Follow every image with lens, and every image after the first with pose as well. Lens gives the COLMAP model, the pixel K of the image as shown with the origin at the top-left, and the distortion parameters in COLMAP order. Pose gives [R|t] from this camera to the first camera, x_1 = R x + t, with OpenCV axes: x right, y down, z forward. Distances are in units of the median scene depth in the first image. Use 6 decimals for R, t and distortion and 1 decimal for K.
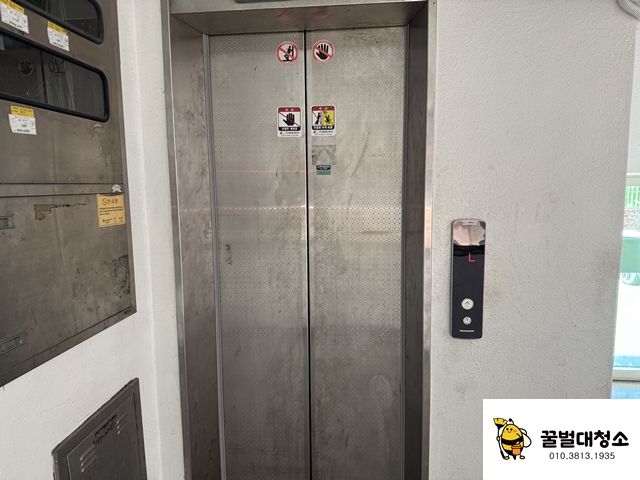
lens RADIAL K [[448.7, 0, 320.0], [0, 448.7, 240.0], [0, 0, 1]] dist [0.123092, -0.183470]
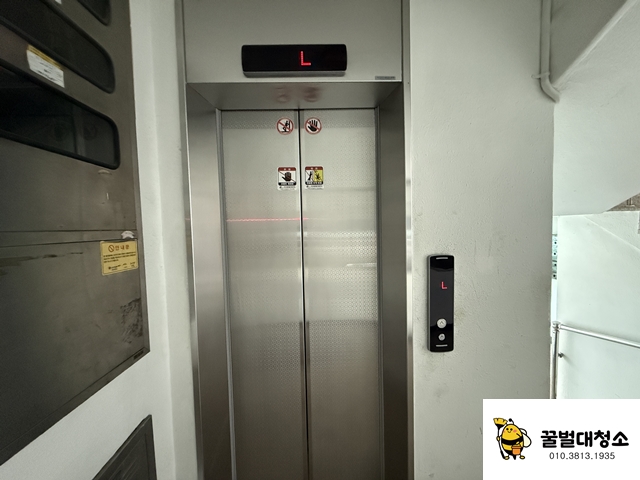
lens RADIAL K [[258.4, 0, 320.0], [0, 258.4, 240.0], [0, 0, 1]] dist [0.001125, 0.000012]
pose [[0.990943, -0.020095, 0.132768, -0.088493], [0.030287, 0.996709, -0.075197, -0.040849], [-0.130820, 0.078537, 0.988291, 0.342396]]
